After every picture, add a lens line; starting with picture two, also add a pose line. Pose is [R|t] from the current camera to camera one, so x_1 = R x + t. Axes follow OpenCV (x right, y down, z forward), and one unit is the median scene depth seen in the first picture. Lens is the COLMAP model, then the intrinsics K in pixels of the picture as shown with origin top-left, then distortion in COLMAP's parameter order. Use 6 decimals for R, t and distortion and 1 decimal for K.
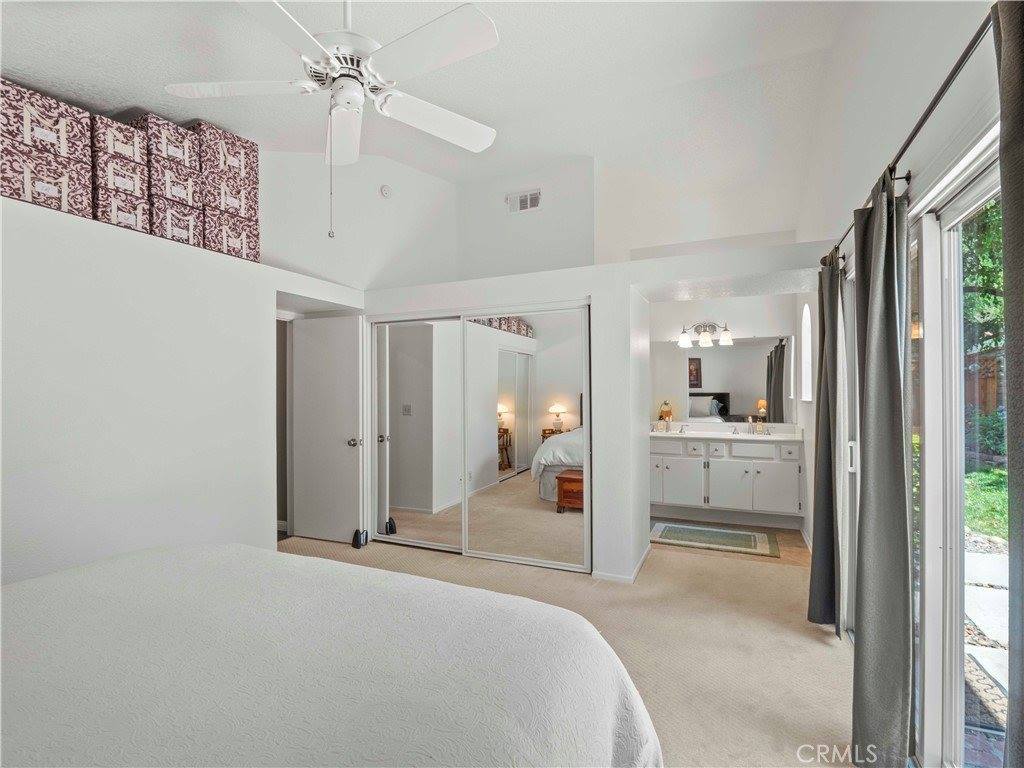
lens RADIAL K [[504.0, 0, 511.6], [0, 504.0, 381.4], [0, 0, 1]] dist [-0.015051, -0.000876]
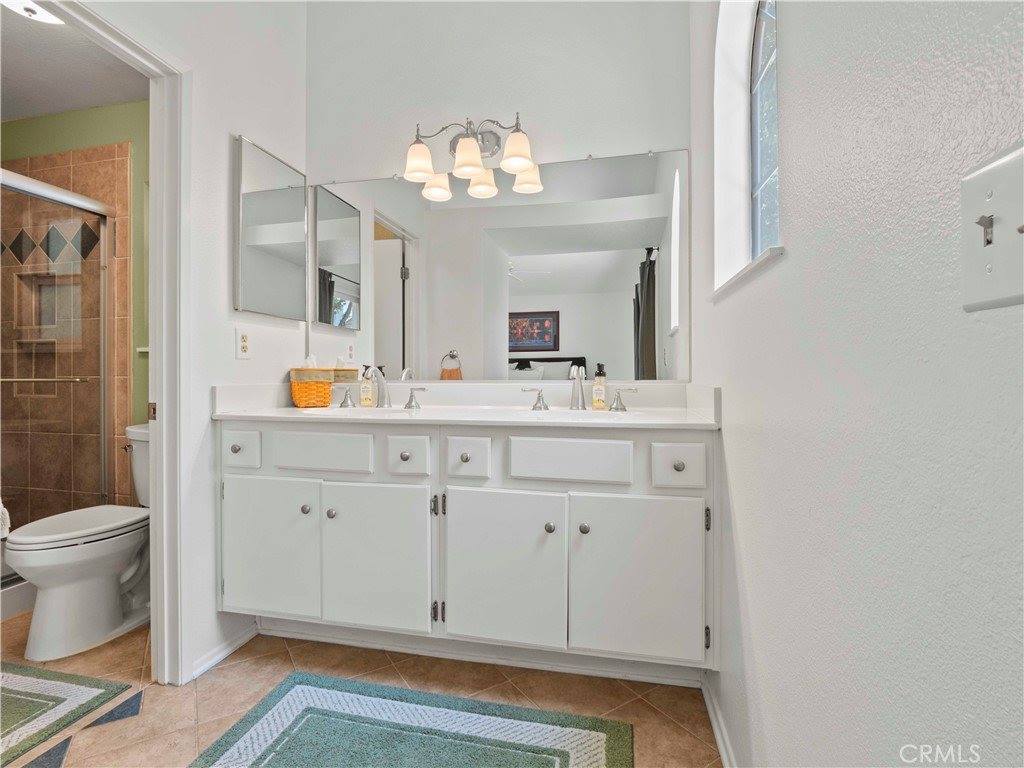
lens RADIAL K [[495.4, 0, 507.7], [0, 495.4, 373.9], [0, 0, 1]] dist [-0.013943, -0.000893]
pose [[0.975766, 0.006485, 0.218721, 0.360692], [-0.010952, 0.999755, 0.019217, 0.075225], [-0.218543, -0.021147, 0.975598, 0.681450]]
